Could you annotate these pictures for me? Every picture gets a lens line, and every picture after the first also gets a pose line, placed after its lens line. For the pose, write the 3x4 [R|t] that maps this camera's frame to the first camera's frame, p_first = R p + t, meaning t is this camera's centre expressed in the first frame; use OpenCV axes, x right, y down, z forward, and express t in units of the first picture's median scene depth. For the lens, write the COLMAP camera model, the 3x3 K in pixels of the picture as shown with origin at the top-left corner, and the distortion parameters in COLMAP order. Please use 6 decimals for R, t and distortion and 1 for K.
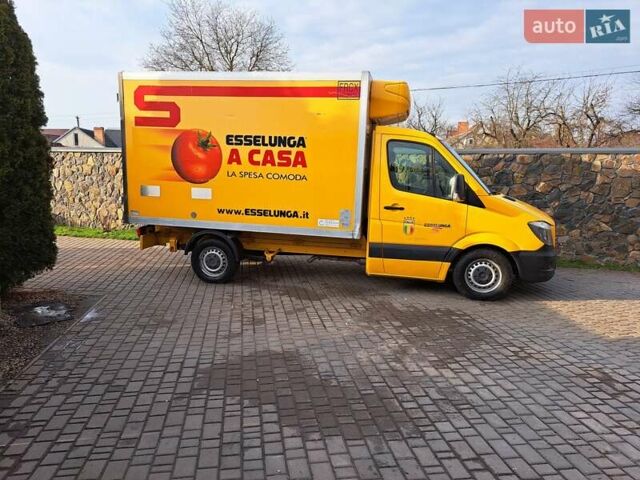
lens RADIAL K [[453.5, 0, 320.0], [0, 453.5, 240.0], [0, 0, 1]] dist [0.094326, -0.097198]
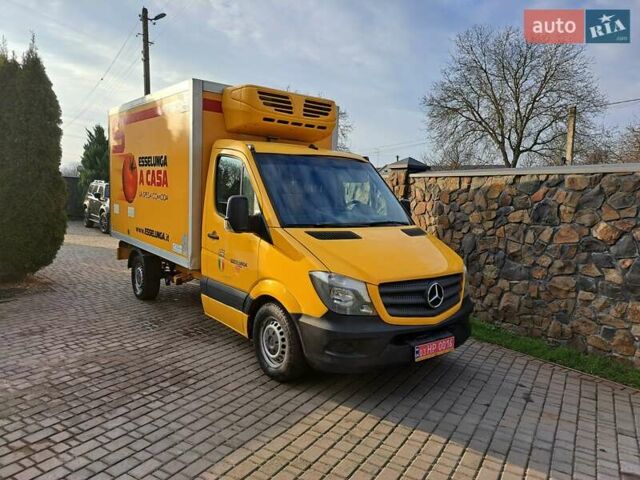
lens RADIAL K [[453.5, 0, 320.0], [0, 453.5, 240.0], [0, 0, 1]] dist [0.094326, -0.097198]
pose [[0.765058, 0.075348, -0.639538, 0.805799], [-0.122413, 0.992039, -0.029560, -0.061358], [0.632219, 0.100903, 0.768191, 0.475253]]
